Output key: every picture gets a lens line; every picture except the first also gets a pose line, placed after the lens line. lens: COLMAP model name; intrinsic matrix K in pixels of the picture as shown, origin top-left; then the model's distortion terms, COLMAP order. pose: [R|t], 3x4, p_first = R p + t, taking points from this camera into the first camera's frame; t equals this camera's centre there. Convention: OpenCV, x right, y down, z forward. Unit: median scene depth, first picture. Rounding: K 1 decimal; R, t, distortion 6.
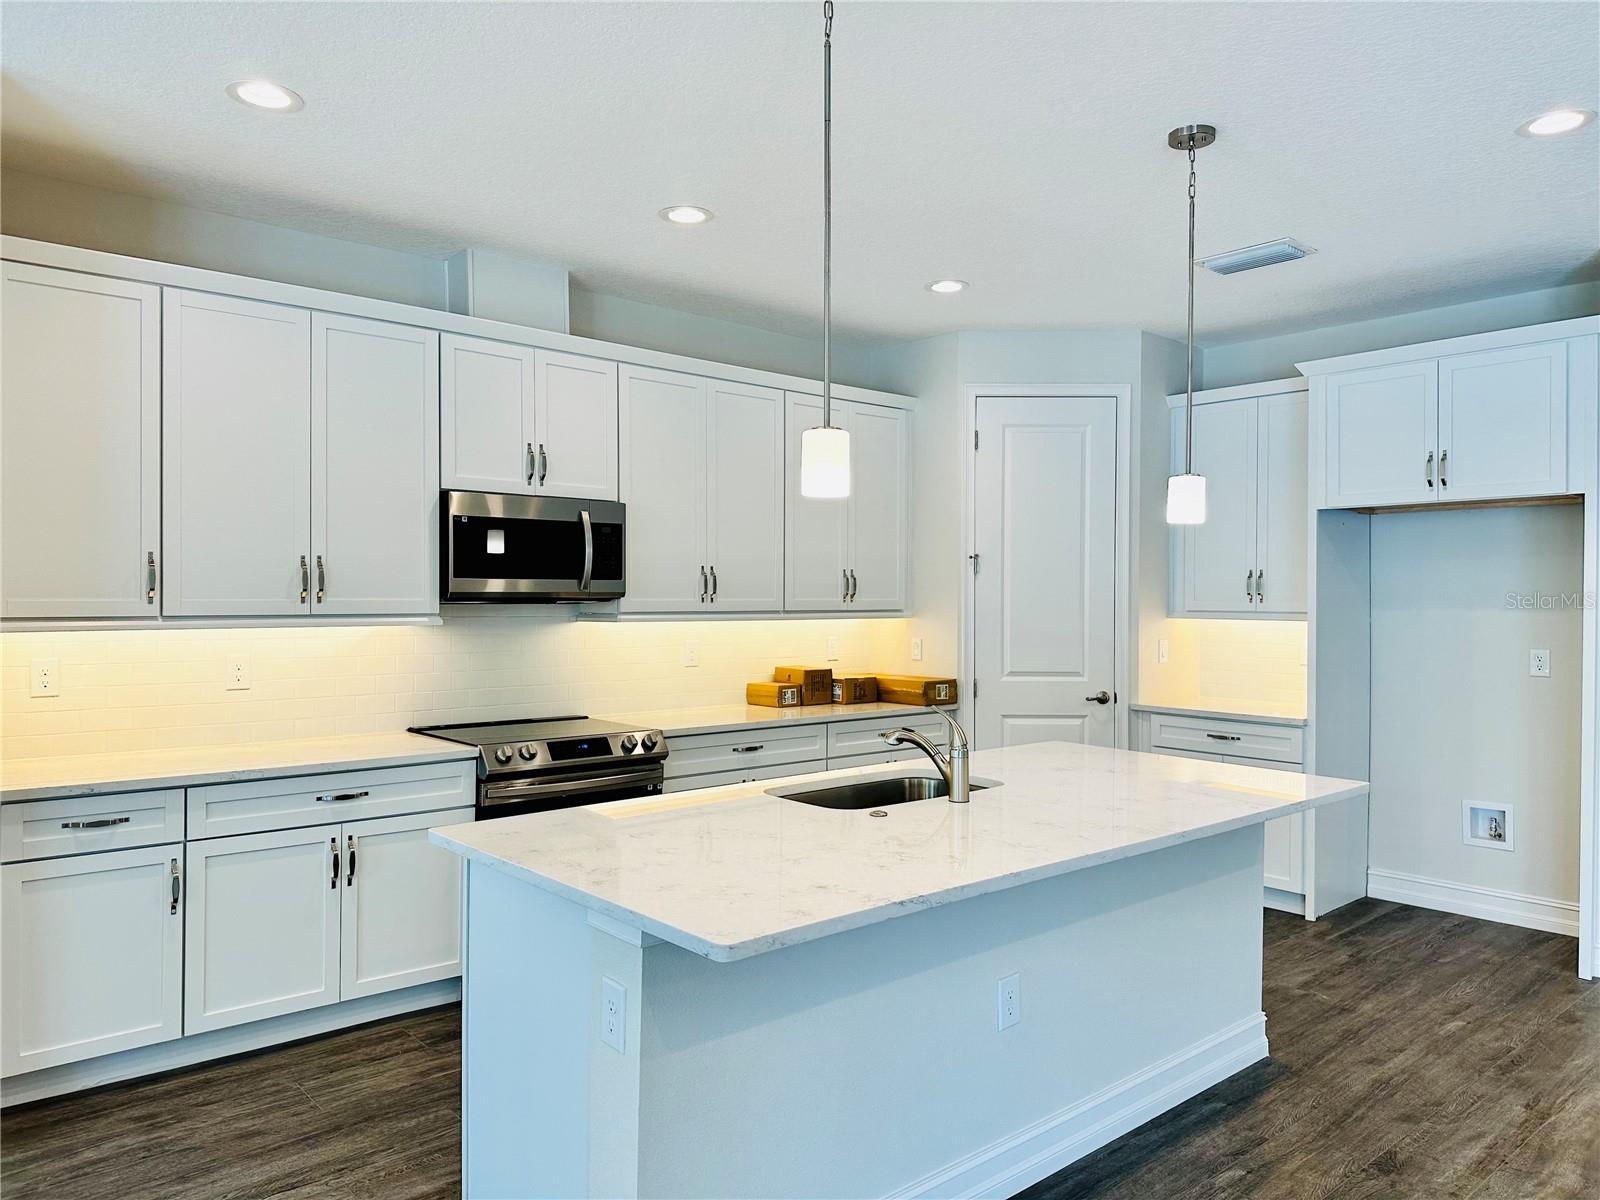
lens RADIAL K [[1084.7, 0, 800.0], [0, 1084.7, 600.0], [0, 0, 1]] dist [-0.085449, 0.019835]
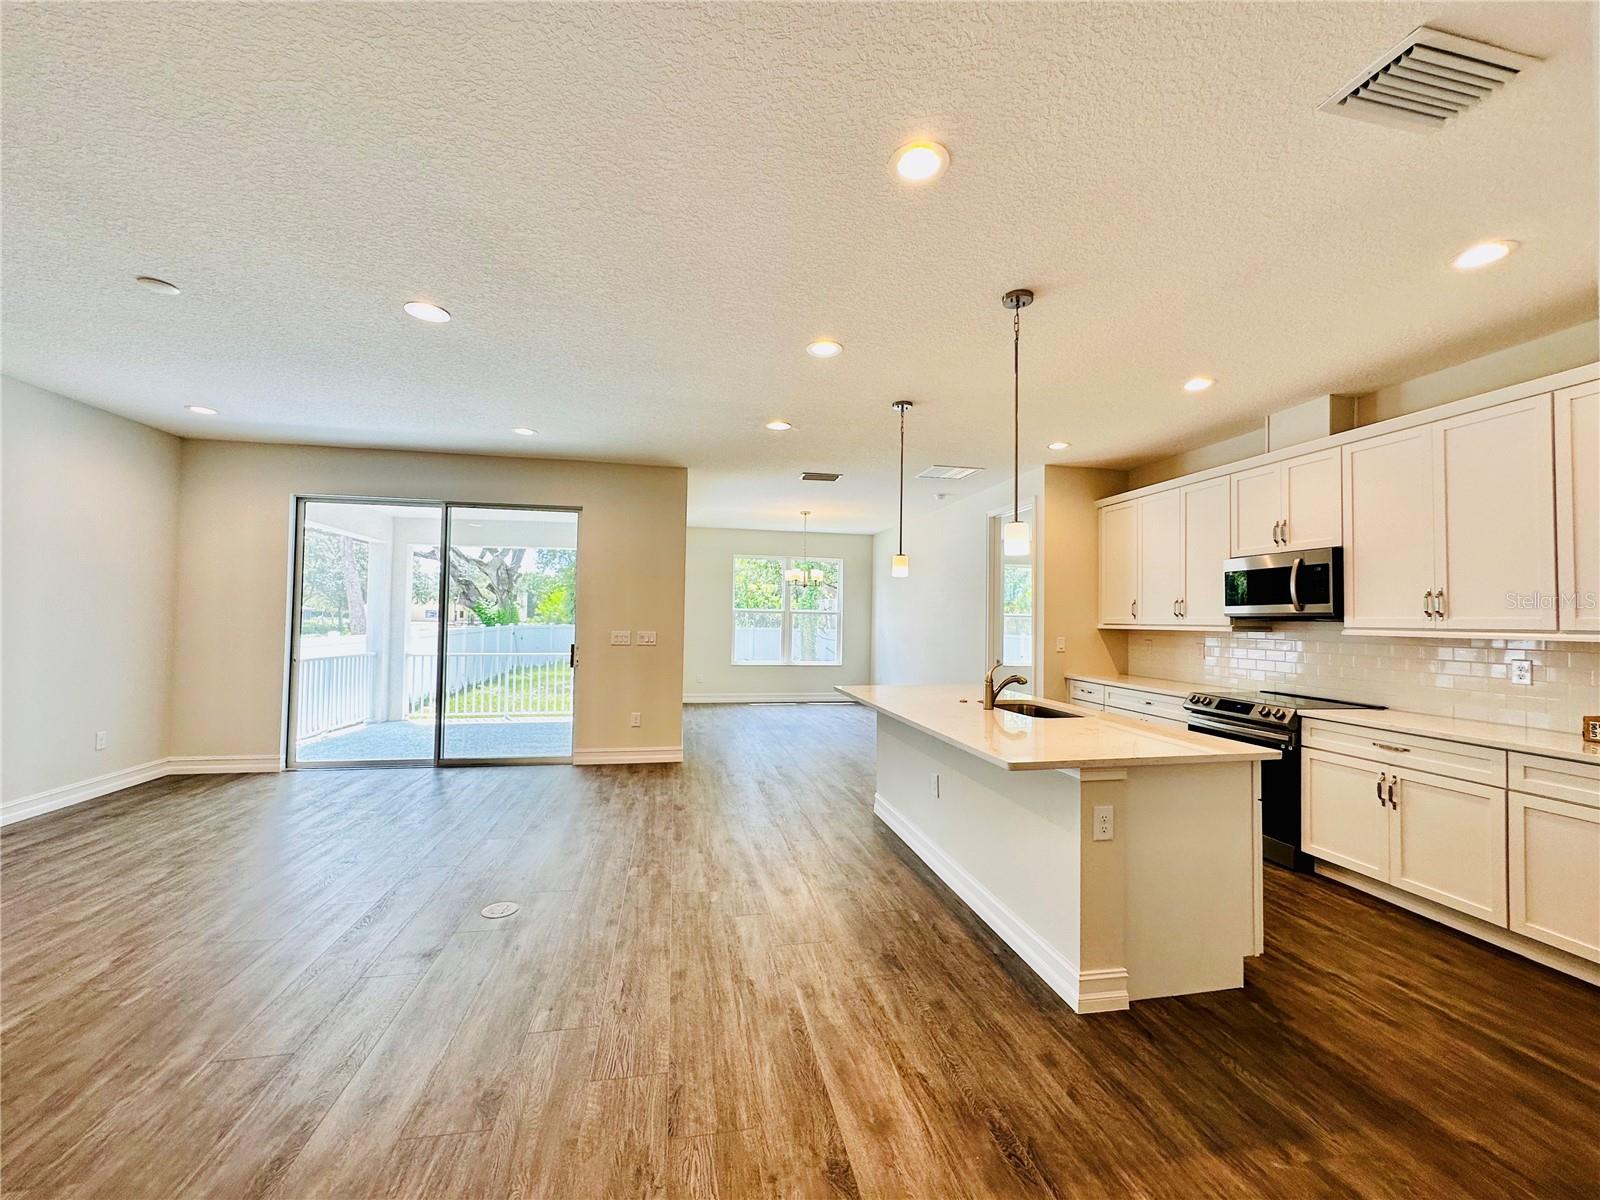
lens RADIAL K [[645.4, 0, 800.0], [0, 645.4, 600.0], [0, 0, 1]] dist [-0.000332, -0.000004]
pose [[-0.449998, -0.014461, -0.892913, 1.217663], [-0.013682, 0.999863, -0.009298, -0.009445], [0.892925, 0.008033, -0.450134, 1.040675]]
